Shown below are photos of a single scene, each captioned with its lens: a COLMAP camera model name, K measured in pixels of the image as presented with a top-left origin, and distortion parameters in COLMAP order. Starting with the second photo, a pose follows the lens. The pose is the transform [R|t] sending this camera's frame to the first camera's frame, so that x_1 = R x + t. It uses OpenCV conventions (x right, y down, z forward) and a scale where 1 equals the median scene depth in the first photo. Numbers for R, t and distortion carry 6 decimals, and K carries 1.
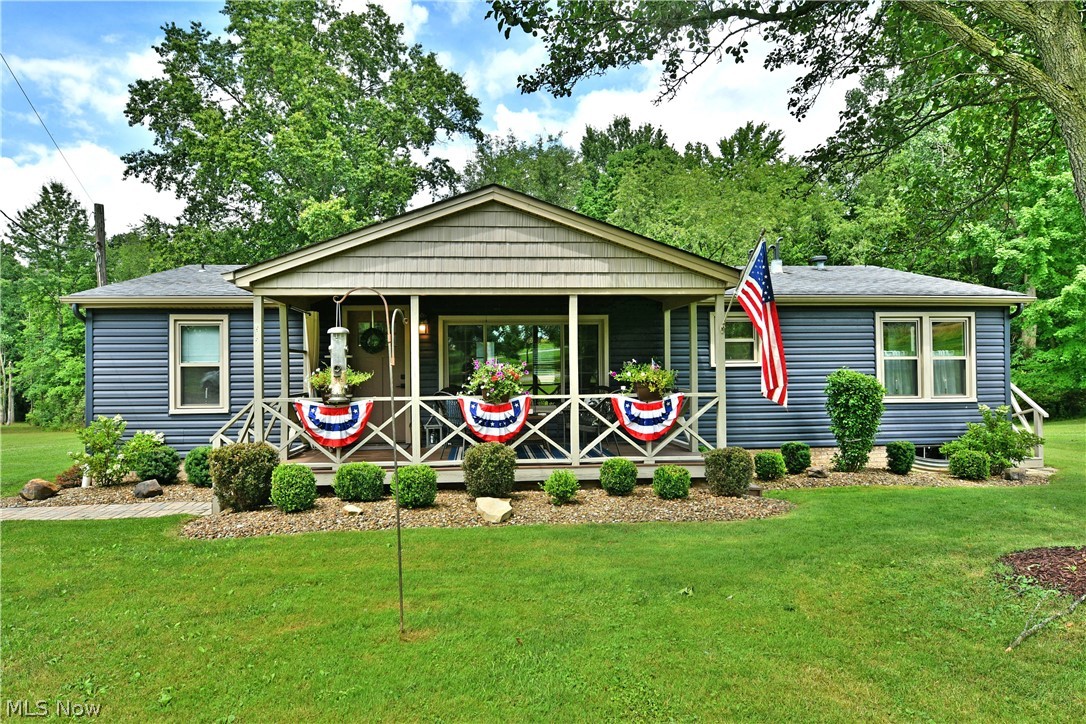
lens RADIAL K [[683.1, 0, 540.7], [0, 683.1, 354.7], [0, 0, 1]] dist [-0.008402, -0.002546]
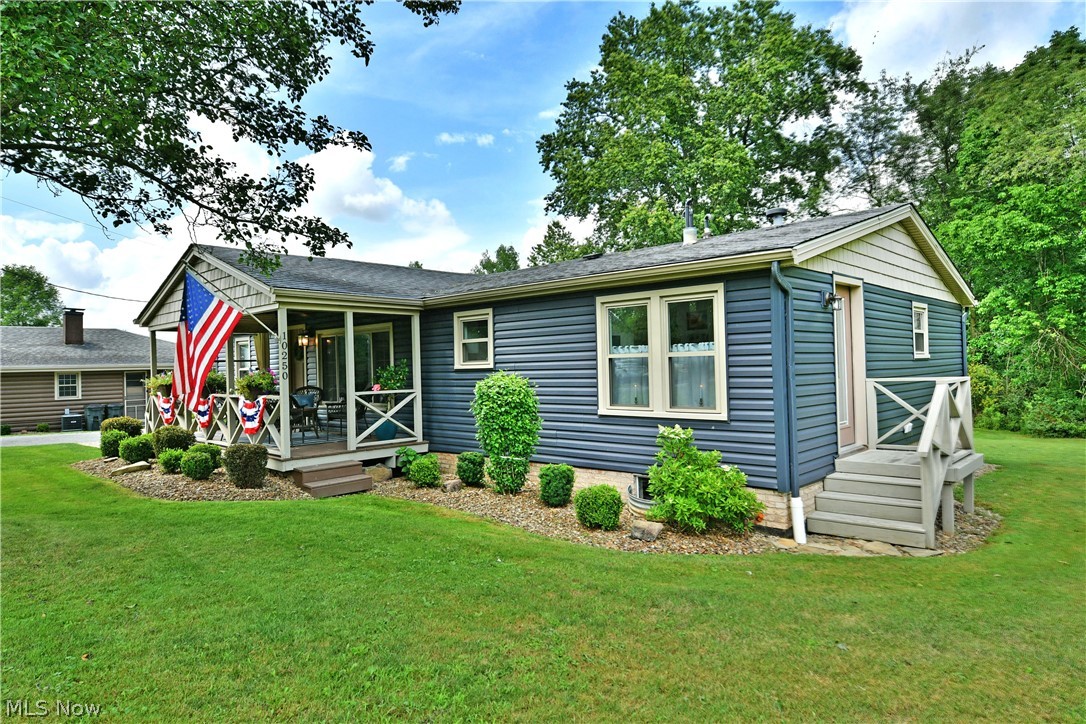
lens RADIAL K [[683.1, 0, 540.7], [0, 683.1, 354.7], [0, 0, 1]] dist [-0.008402, -0.002546]
pose [[0.639005, -0.014471, -0.769066, 1.033155], [0.029579, 0.999546, 0.005769, -0.003253], [0.768634, -0.026435, 0.639143, 0.447719]]
